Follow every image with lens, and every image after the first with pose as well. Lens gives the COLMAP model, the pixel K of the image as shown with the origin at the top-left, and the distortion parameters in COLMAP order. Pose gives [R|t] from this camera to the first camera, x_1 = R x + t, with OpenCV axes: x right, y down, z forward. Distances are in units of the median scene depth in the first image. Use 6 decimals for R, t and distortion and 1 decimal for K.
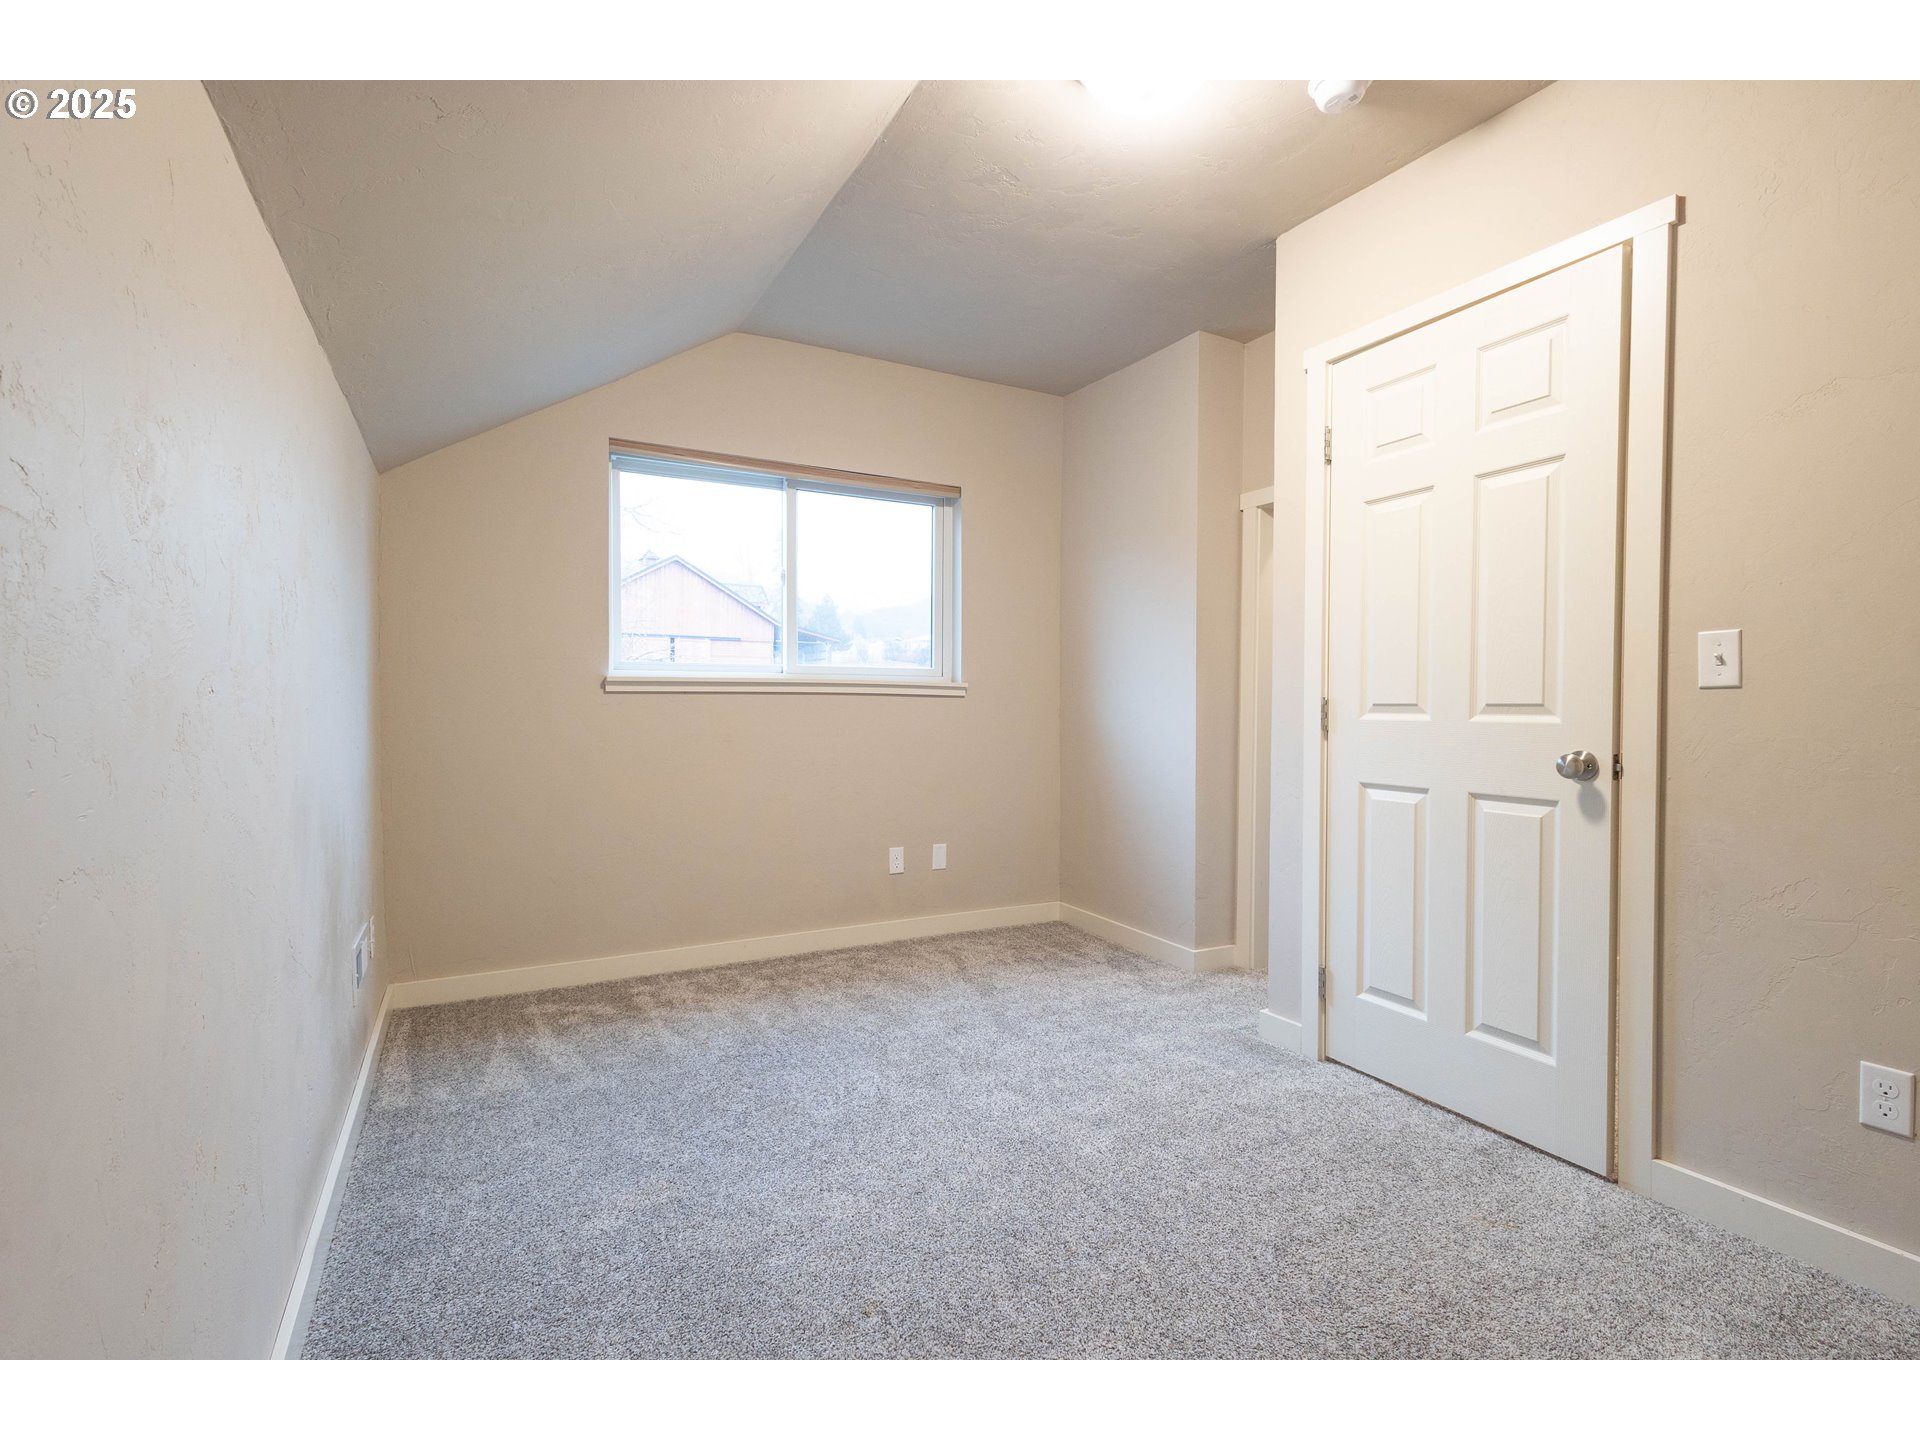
lens RADIAL K [[881.4, 0, 958.5], [0, 881.4, 716.2], [0, 0, 1]] dist [-0.000134, -0.000144]
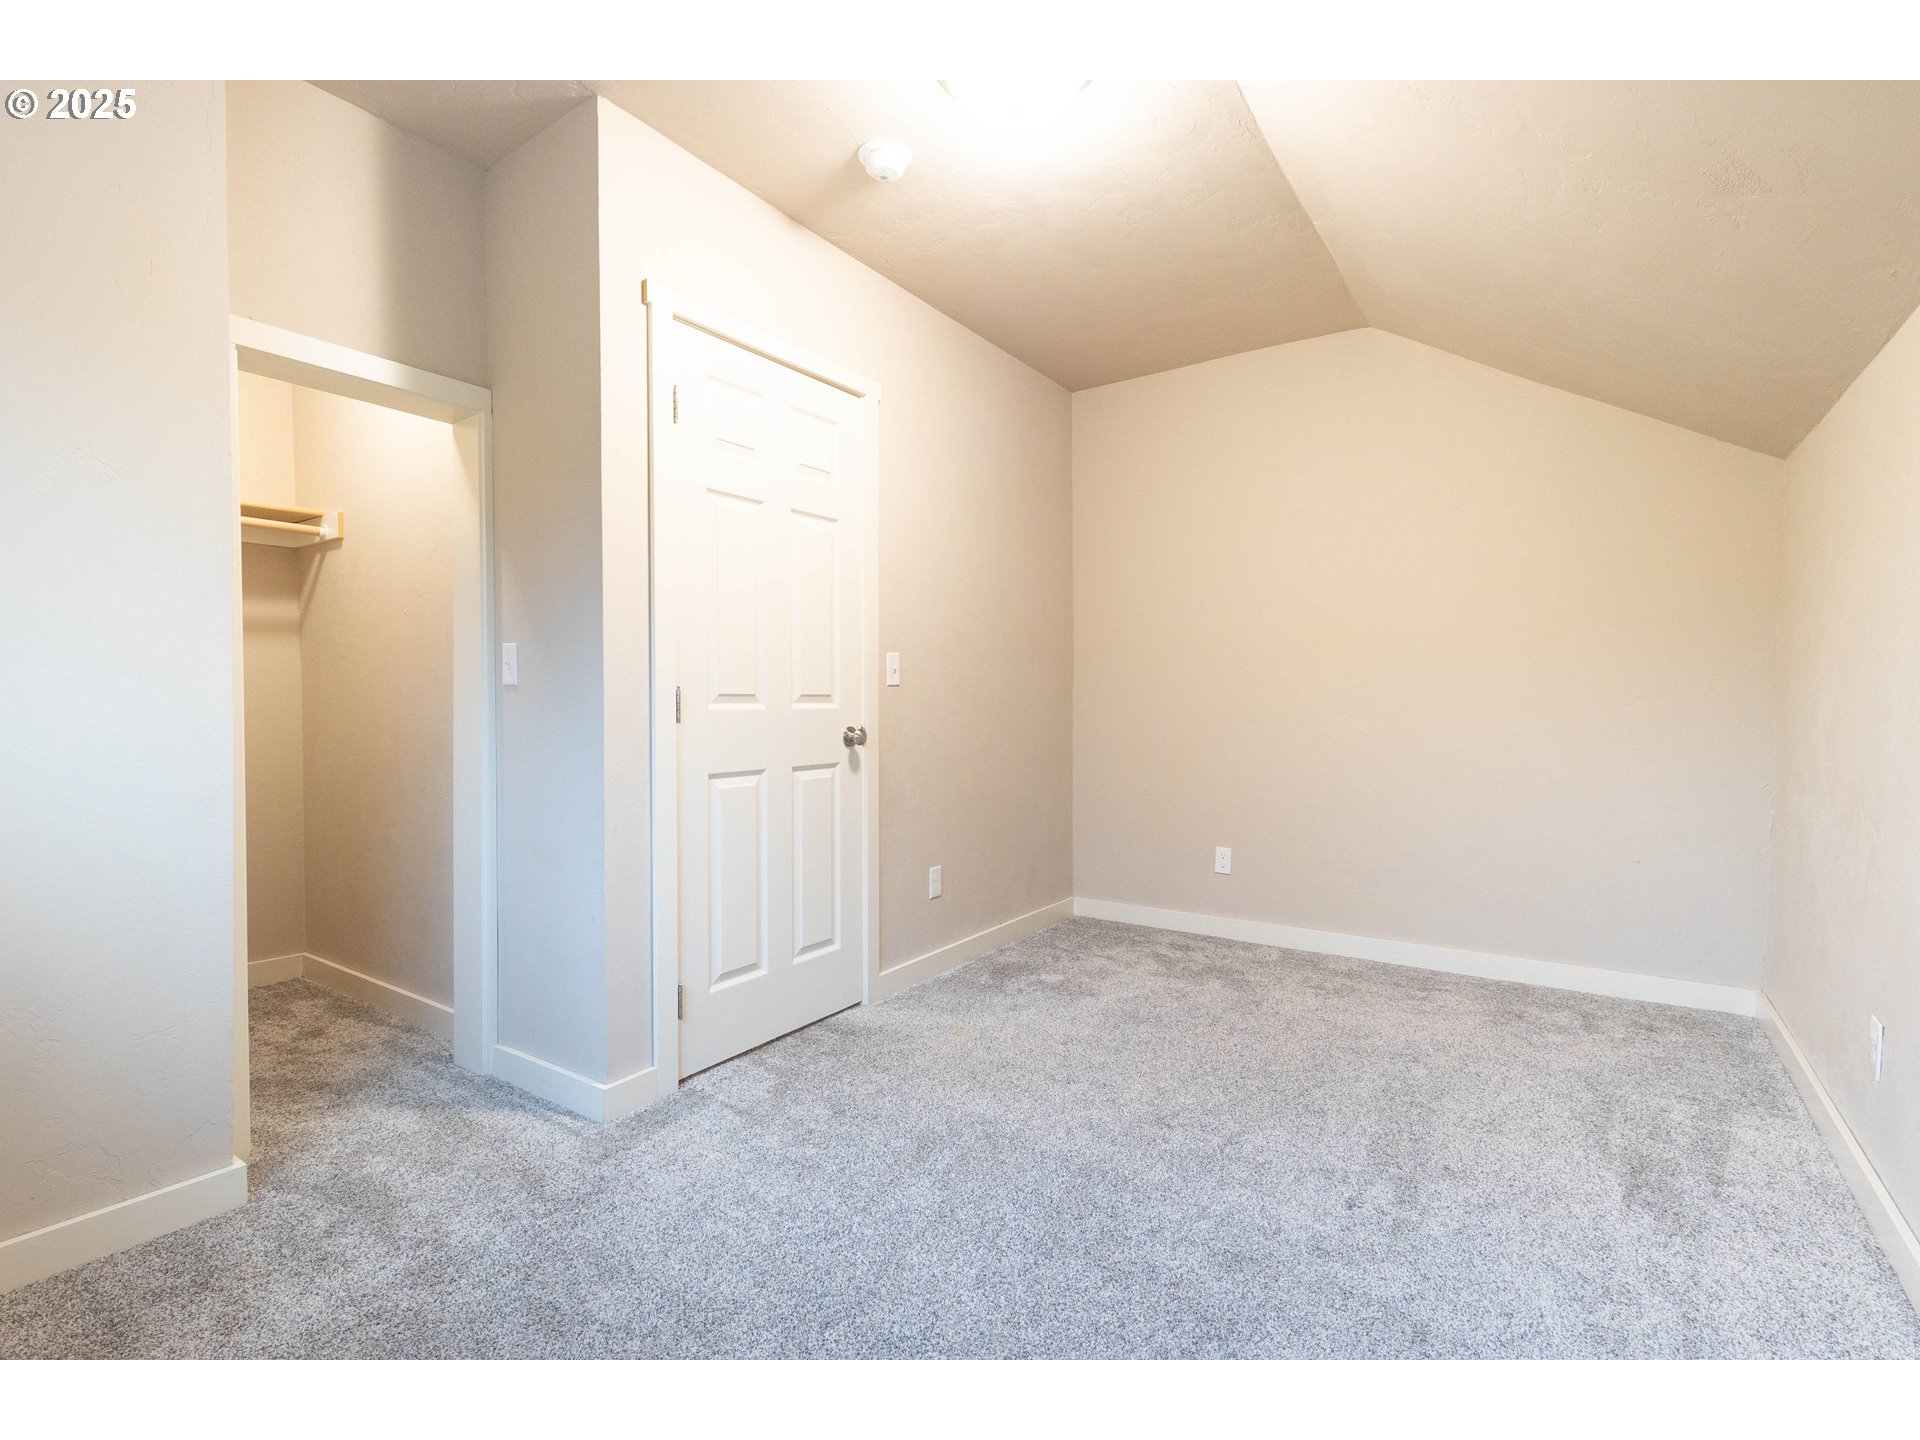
lens RADIAL K [[881.4, 0, 958.7], [0, 881.4, 713.2], [0, 0, 1]] dist [-0.000134, -0.000144]
pose [[-0.464371, -0.018159, 0.885455, -0.576337], [0.007843, 0.999666, 0.024614, -0.015435], [-0.885606, 0.018374, -0.464073, 1.287846]]
